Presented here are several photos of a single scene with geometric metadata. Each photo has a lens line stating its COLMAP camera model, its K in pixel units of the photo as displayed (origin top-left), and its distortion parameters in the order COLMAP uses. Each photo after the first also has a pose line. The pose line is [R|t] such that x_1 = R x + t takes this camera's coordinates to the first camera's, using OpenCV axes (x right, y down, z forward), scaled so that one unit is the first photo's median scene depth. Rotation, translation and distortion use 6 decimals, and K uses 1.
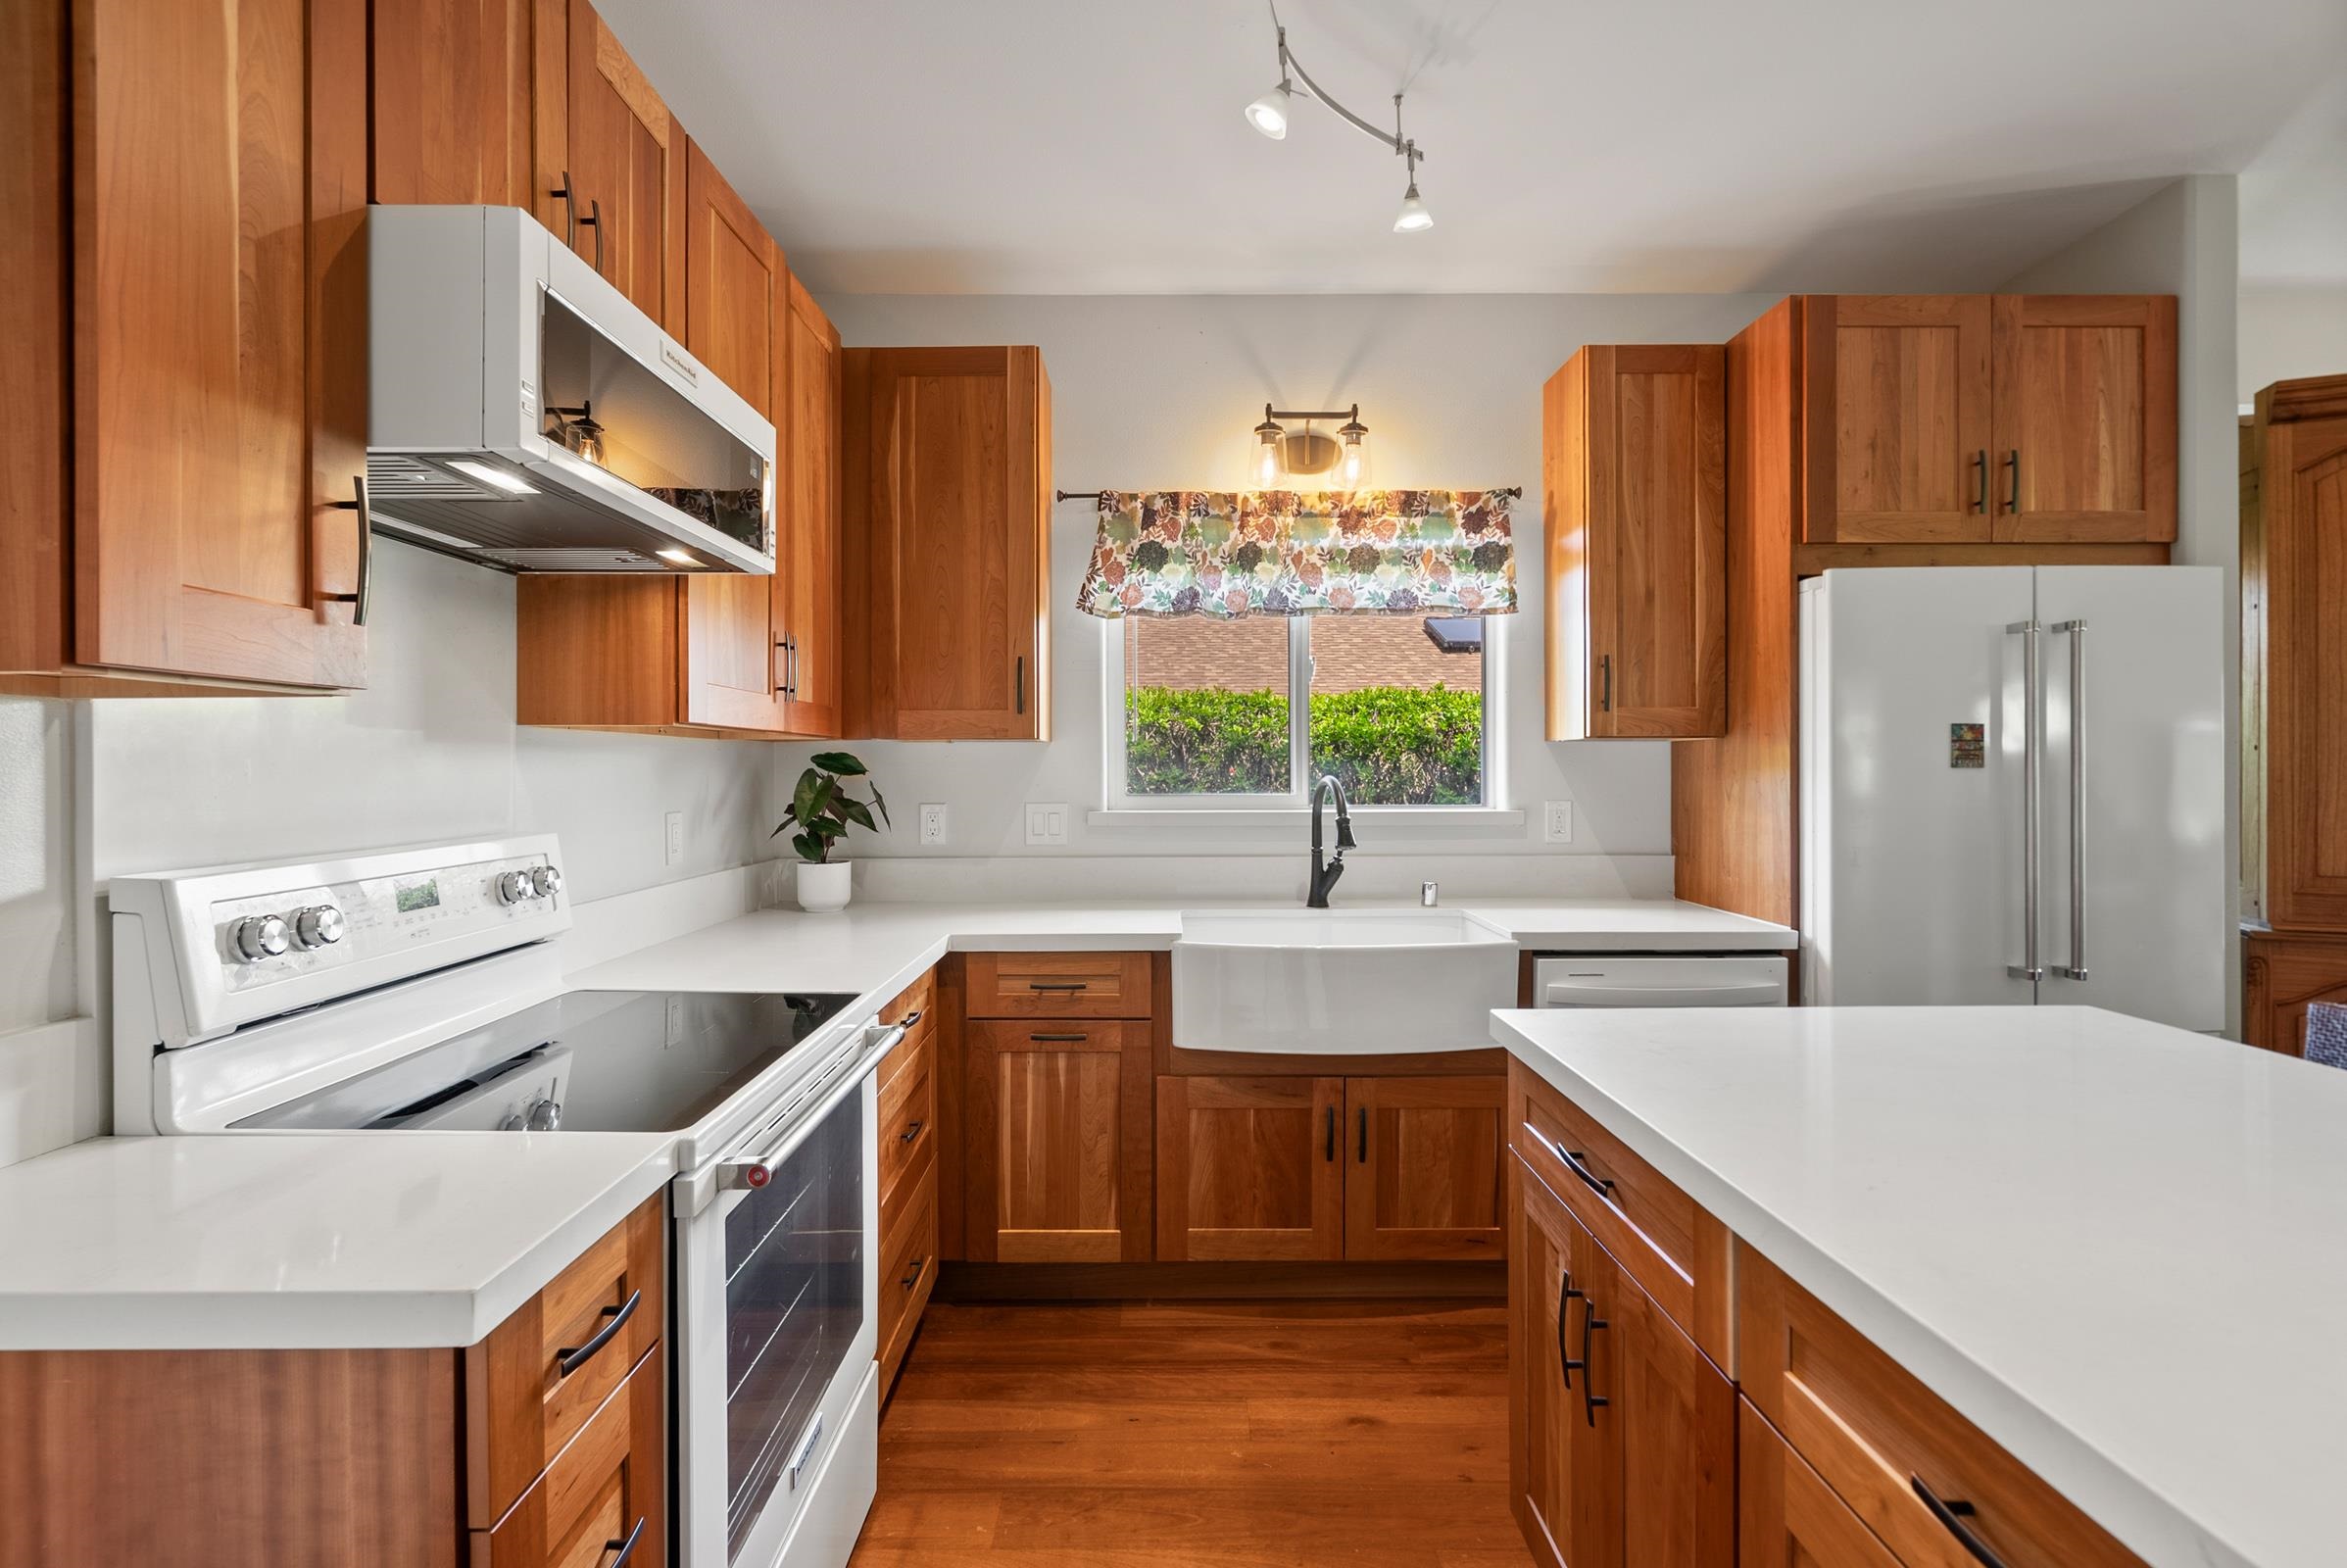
lens RADIAL K [[1069.6, 0, 1169.4], [0, 1069.6, 769.6], [0, 0, 1]] dist [-0.007672, 0.003748]
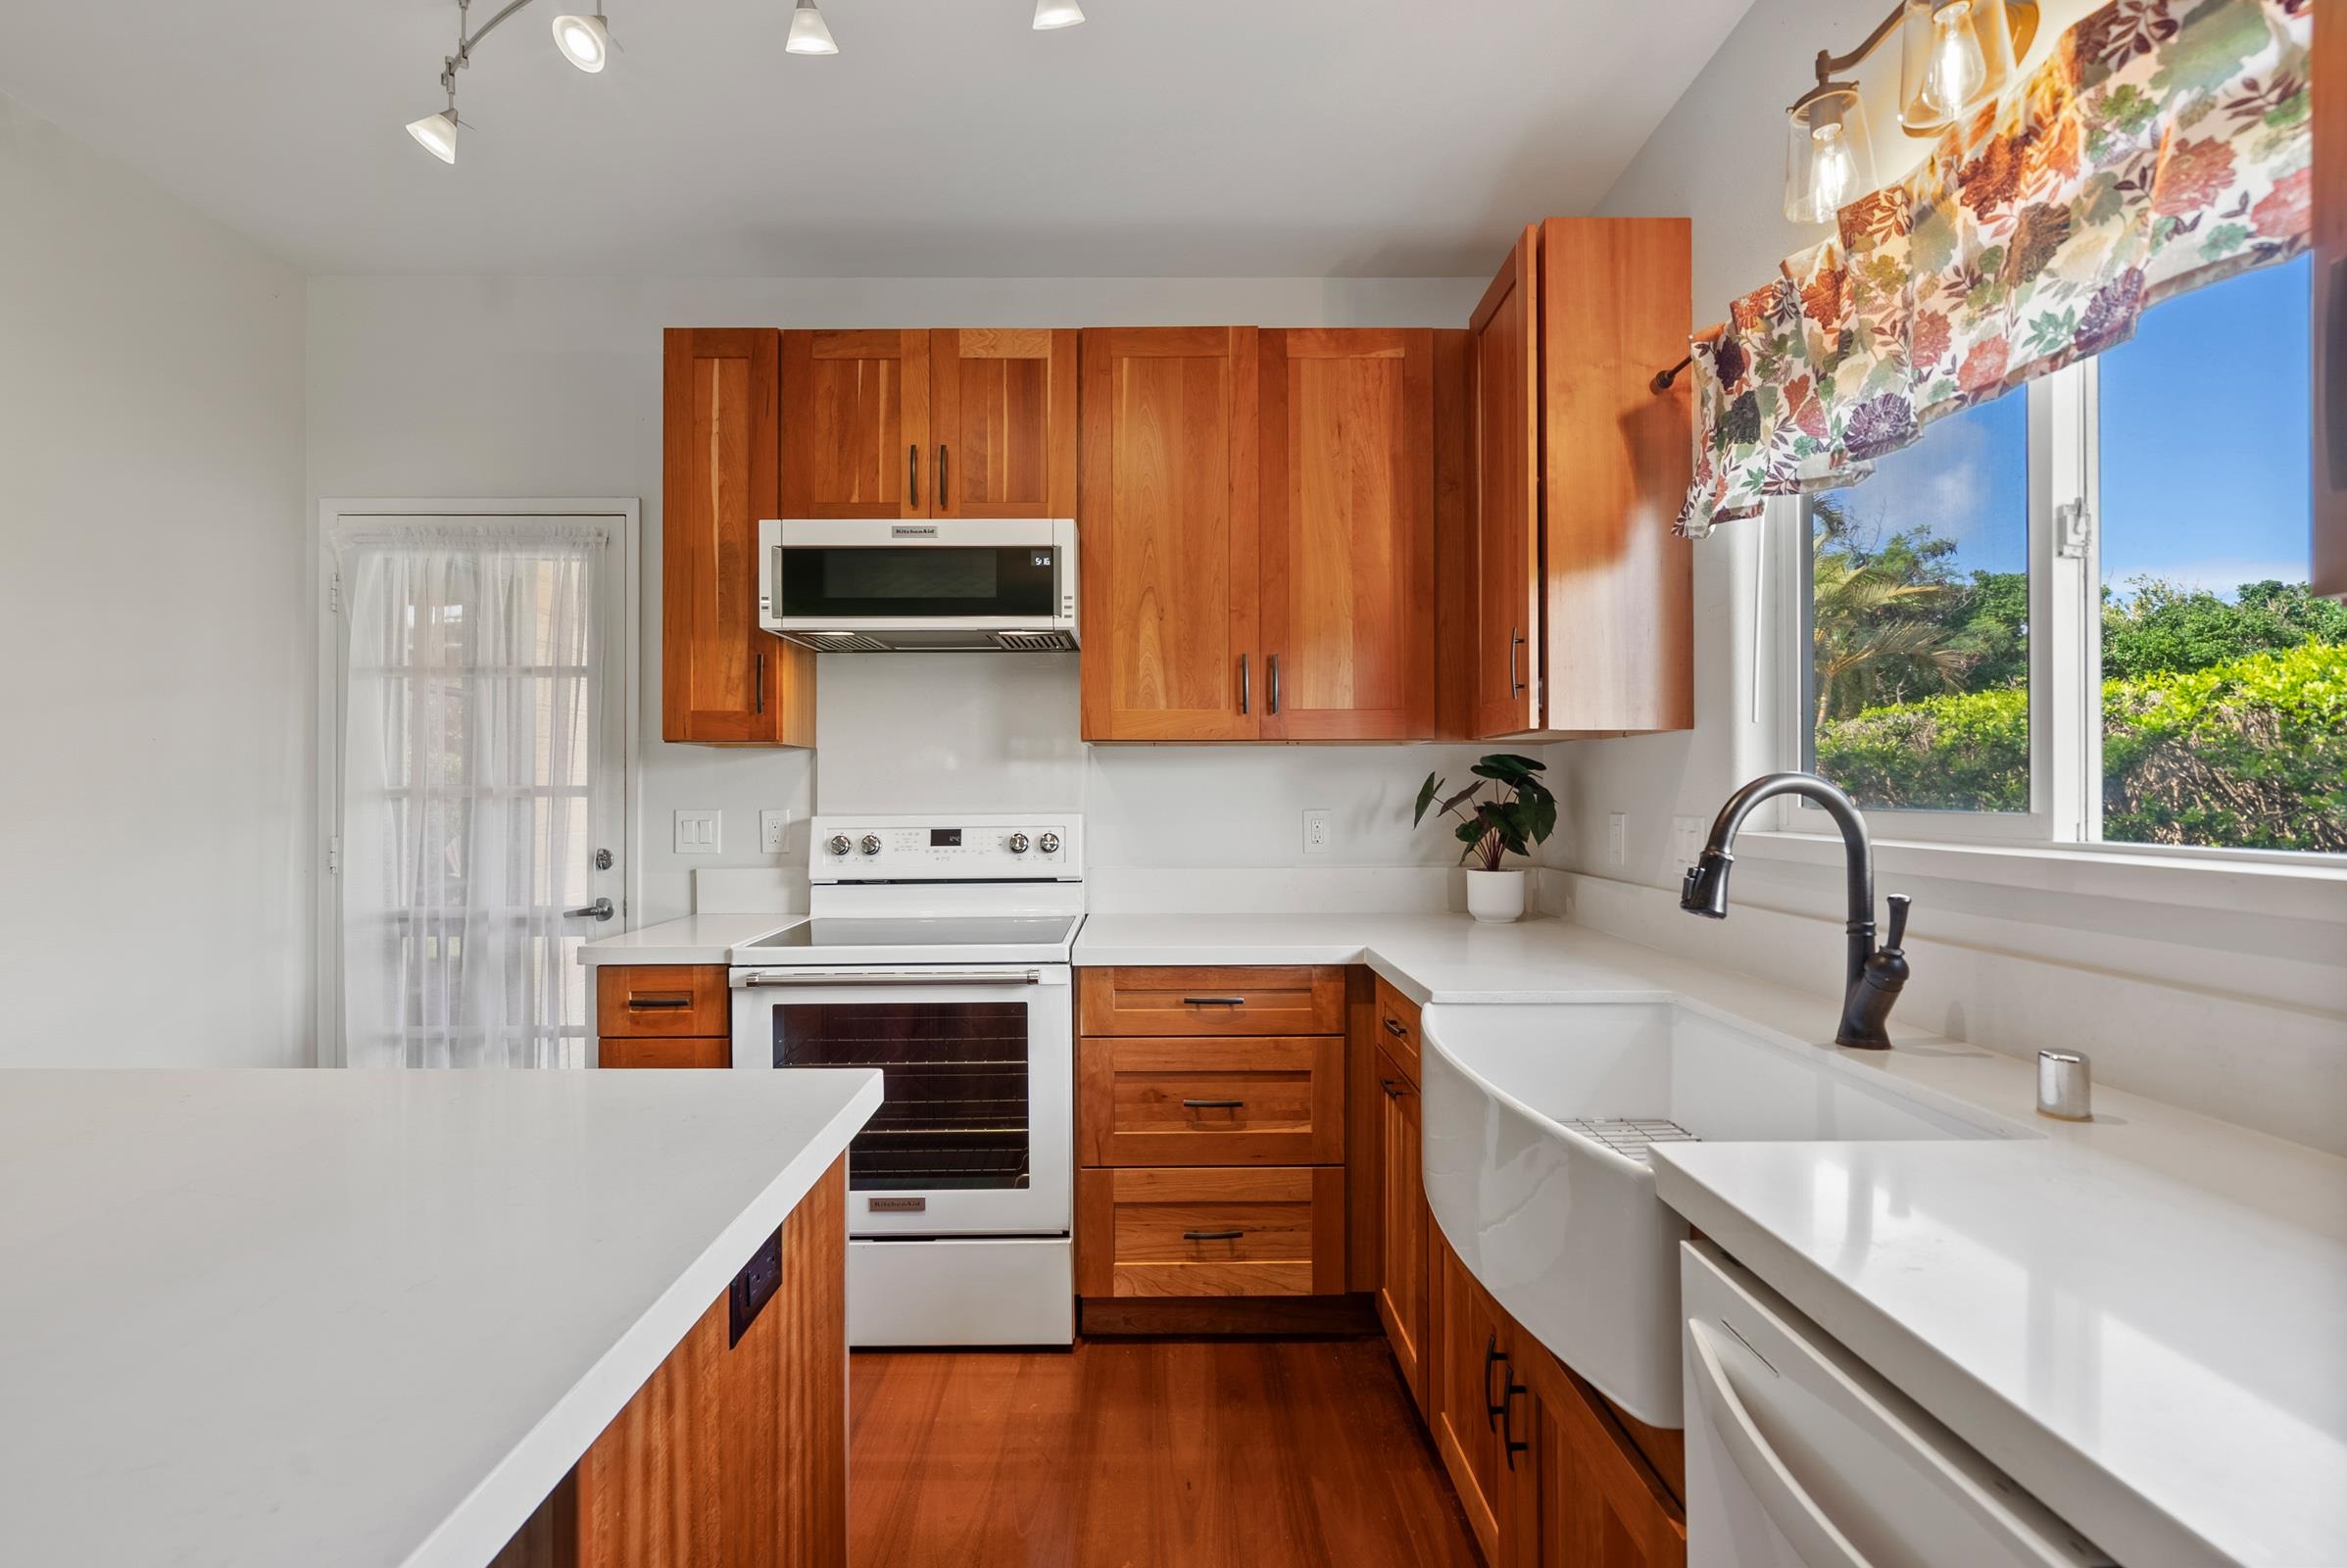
lens RADIAL K [[1069.6, 0, 1150.6], [0, 1069.6, 792.1], [0, 0, 1]] dist [-0.007672, 0.003748]
pose [[0.008855, 0.004329, -0.999951, 0.721944], [0.000922, 0.999990, 0.004338, 0.014551], [0.999960, -0.000960, 0.008851, 0.799456]]
